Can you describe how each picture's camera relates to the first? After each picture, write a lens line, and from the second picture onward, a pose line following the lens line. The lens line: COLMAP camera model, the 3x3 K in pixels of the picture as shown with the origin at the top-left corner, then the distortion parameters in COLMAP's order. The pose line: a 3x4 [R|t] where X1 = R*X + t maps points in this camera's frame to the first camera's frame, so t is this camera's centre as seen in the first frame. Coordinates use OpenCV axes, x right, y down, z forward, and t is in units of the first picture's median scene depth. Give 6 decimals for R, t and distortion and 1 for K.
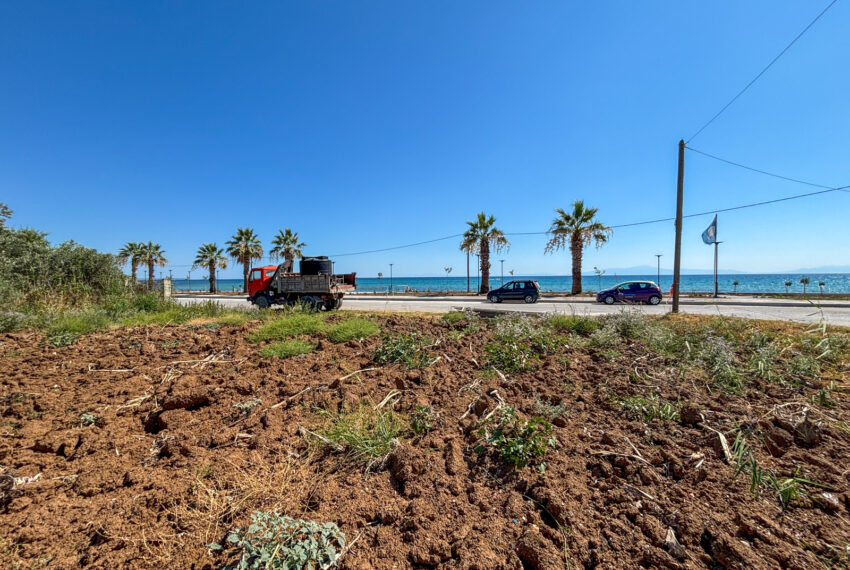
lens RADIAL K [[347.7, 0, 420.6], [0, 347.7, 281.9], [0, 0, 1]] dist [-0.001197, -0.000505]
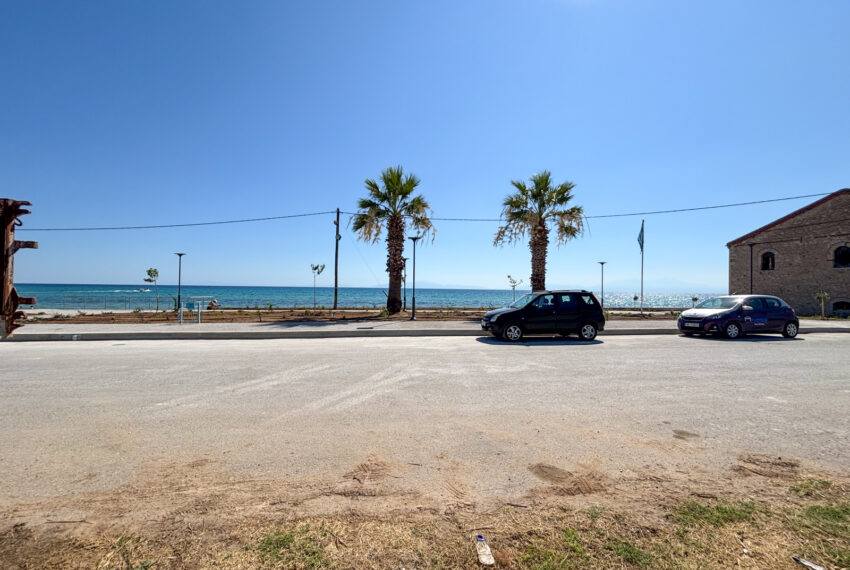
lens RADIAL K [[347.7, 0, 424.6], [0, 347.7, 288.4], [0, 0, 1]] dist [-0.001197, -0.000505]
pose [[0.837040, 0.022693, 0.546672, -0.081535], [-0.013850, 0.999698, -0.020292, 0.004051], [-0.546967, 0.009414, 0.837101, 0.510263]]
